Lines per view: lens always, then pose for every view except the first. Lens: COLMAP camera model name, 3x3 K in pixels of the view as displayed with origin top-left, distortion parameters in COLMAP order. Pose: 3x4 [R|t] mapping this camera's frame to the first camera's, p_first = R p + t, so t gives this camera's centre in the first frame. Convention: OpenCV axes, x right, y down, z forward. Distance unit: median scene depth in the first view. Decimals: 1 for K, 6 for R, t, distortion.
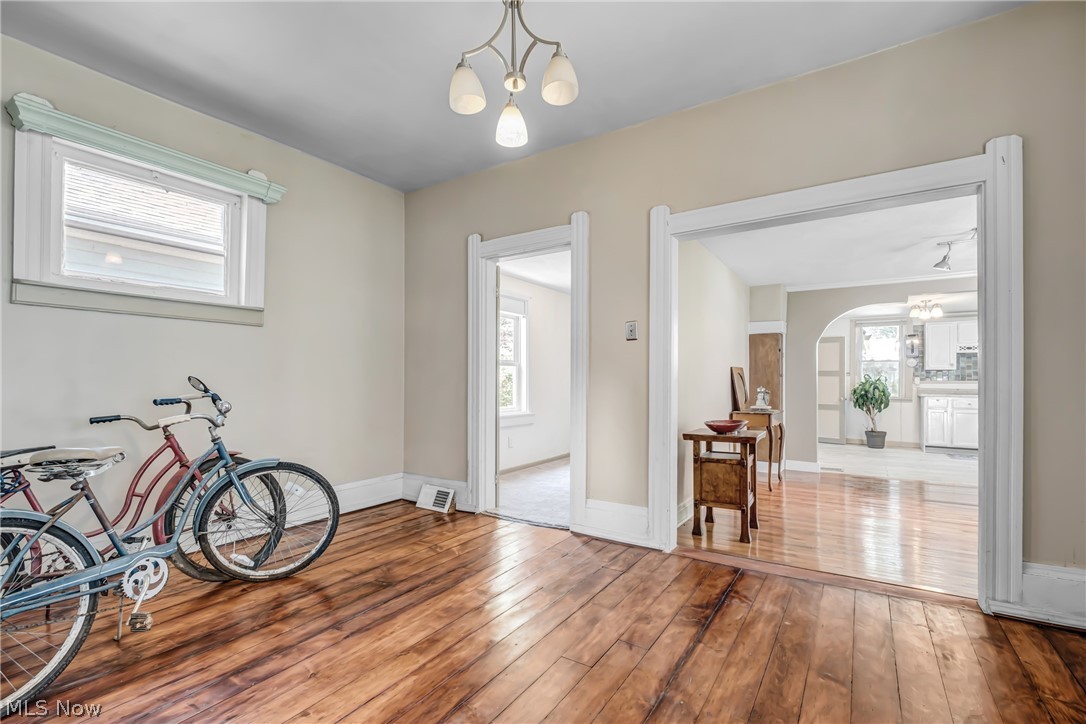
lens RADIAL K [[491.6, 0, 550.0], [0, 491.6, 378.3], [0, 0, 1]] dist [0.000281, -0.000456]
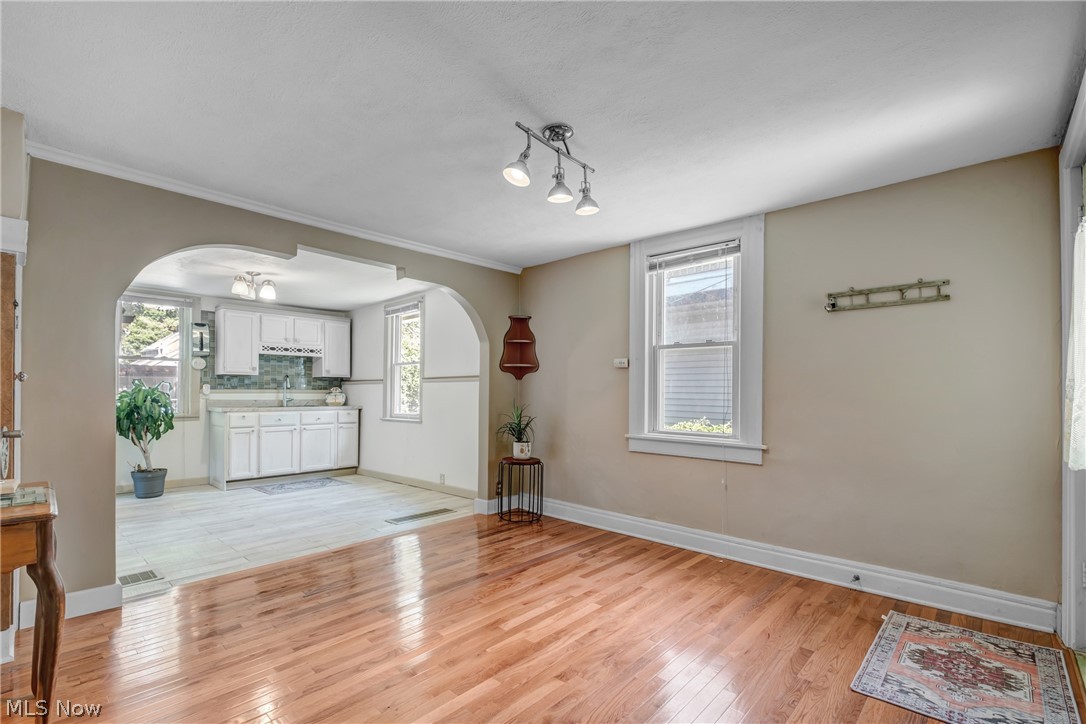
lens RADIAL K [[498.1, 0, 530.4], [0, 498.1, 395.2], [0, 0, 1]] dist [0.013846, -0.000174]
pose [[0.197983, -0.010800, 0.980146, 0.142030], [-0.009475, 0.999871, 0.012931, -0.000716], [-0.980160, -0.011847, 0.197855, 0.427416]]
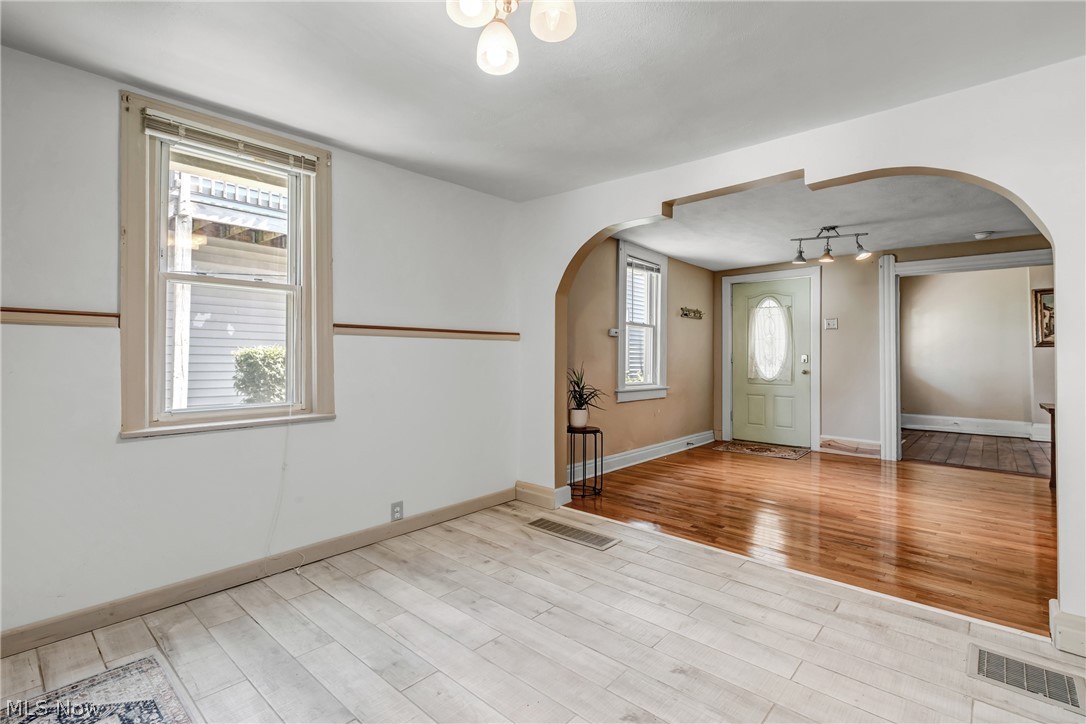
lens RADIAL K [[483.1, 0, 553.9], [0, 483.1, 347.4], [0, 0, 1]] dist [-0.015820, -0.001093]
pose [[-0.986031, -0.008266, 0.166357, 0.639059], [-0.013168, 0.999510, -0.028384, 0.009731], [-0.166041, -0.030178, -0.985657, 1.059156]]
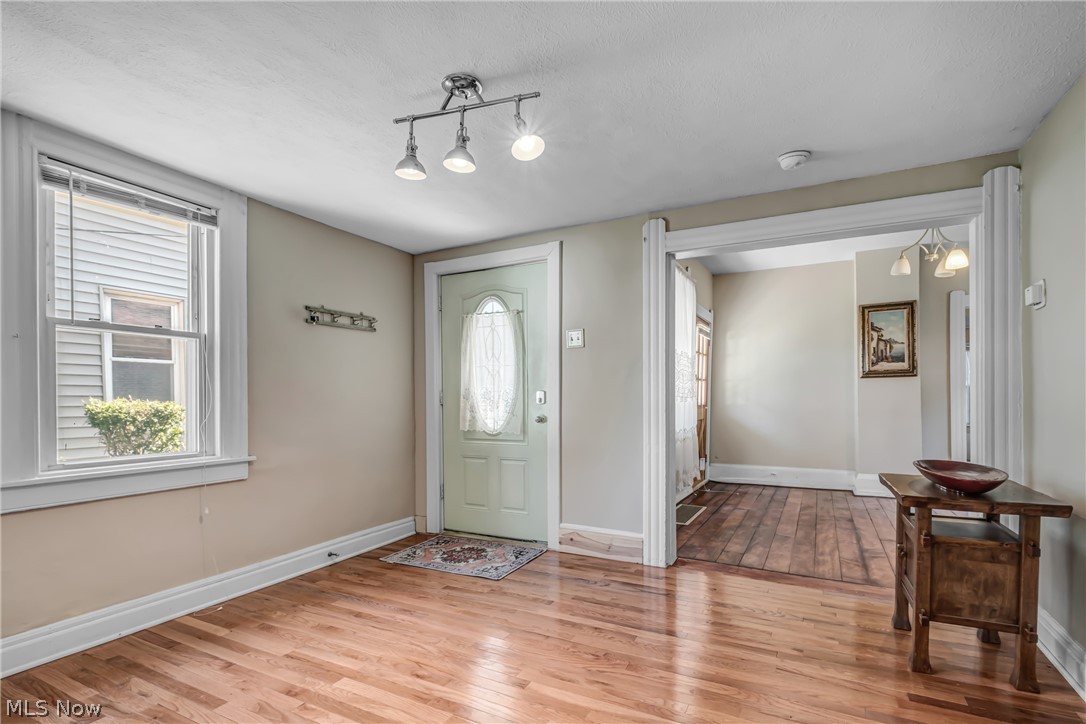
lens RADIAL K [[537.0, 0, 510.7], [0, 537.0, 409.6], [0, 0, 1]] dist [-0.000130, -0.000596]
pose [[-0.998390, 0.003509, -0.056608, 0.410798], [0.002646, 0.999879, 0.015326, 0.003801], [0.056655, 0.015151, -0.998279, 0.724169]]
